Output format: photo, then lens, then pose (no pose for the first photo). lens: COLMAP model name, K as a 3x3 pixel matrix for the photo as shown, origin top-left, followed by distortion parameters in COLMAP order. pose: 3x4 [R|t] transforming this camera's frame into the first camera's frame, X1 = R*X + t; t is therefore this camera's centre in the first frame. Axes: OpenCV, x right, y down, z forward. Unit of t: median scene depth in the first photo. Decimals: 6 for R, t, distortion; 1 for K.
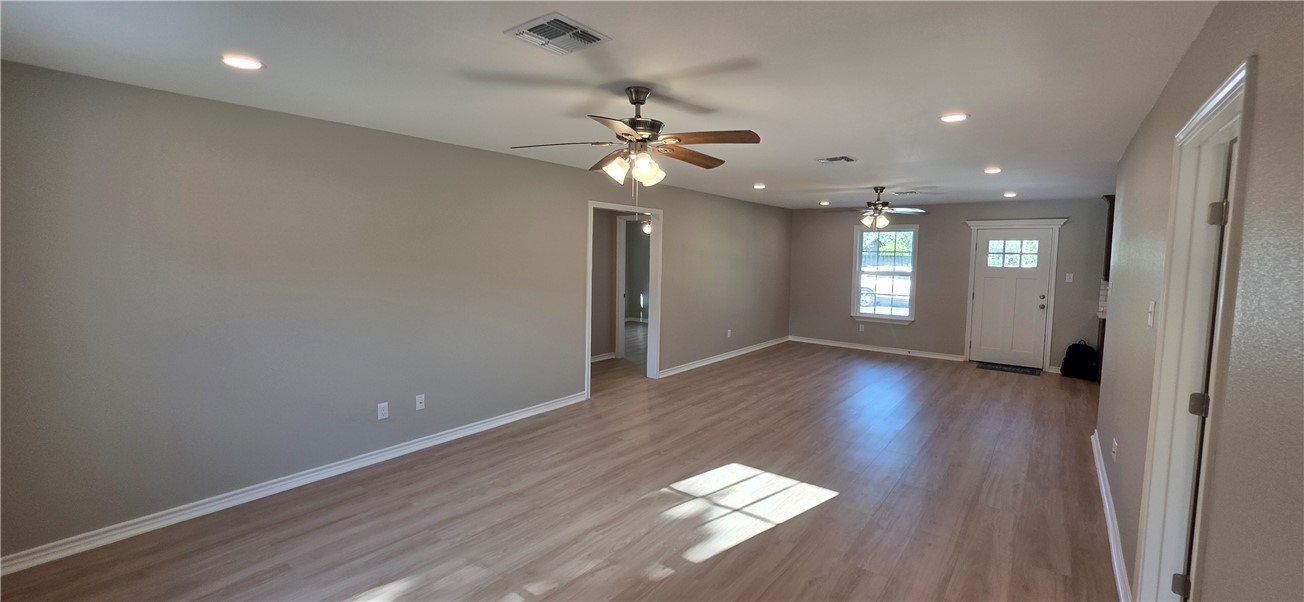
lens RADIAL K [[527.4, 0, 654.1], [0, 527.4, 280.2], [0, 0, 1]] dist [-0.003698, 0.000937]
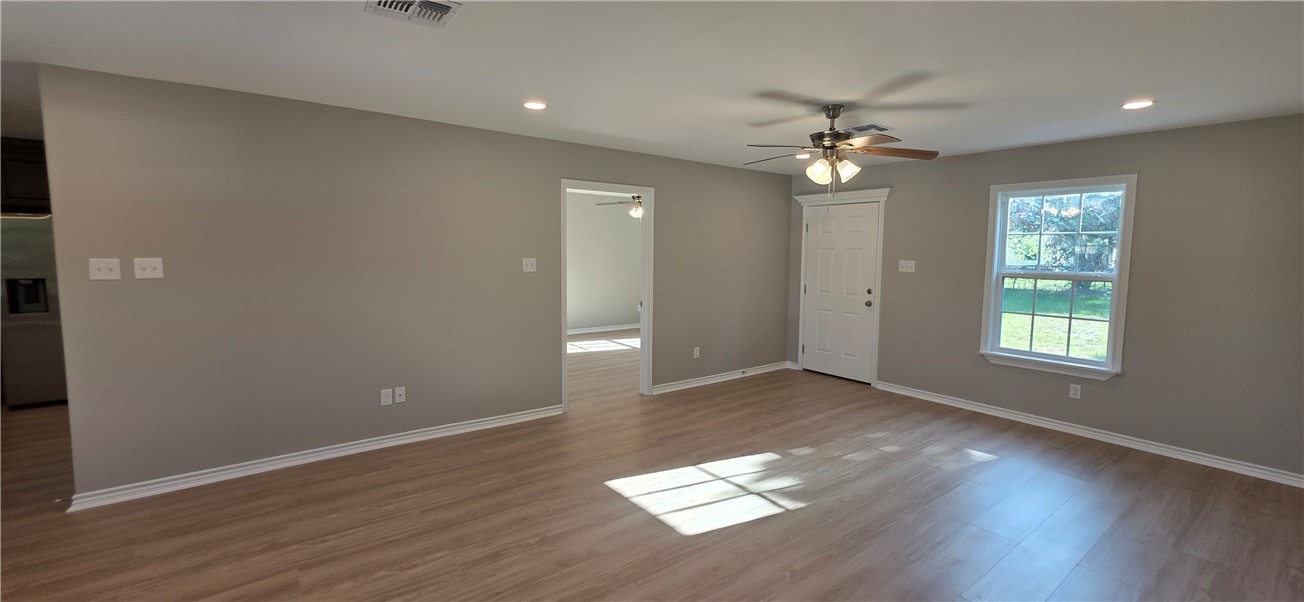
lens RADIAL K [[527.4, 0, 652.0], [0, 527.4, 294.1], [0, 0, 1]] dist [-0.003698, 0.000937]
pose [[-0.965151, -0.053561, 0.256154, 0.035427], [-0.016226, 0.989196, 0.145699, -0.085690], [-0.261191, 0.136466, -0.955592, 2.058669]]
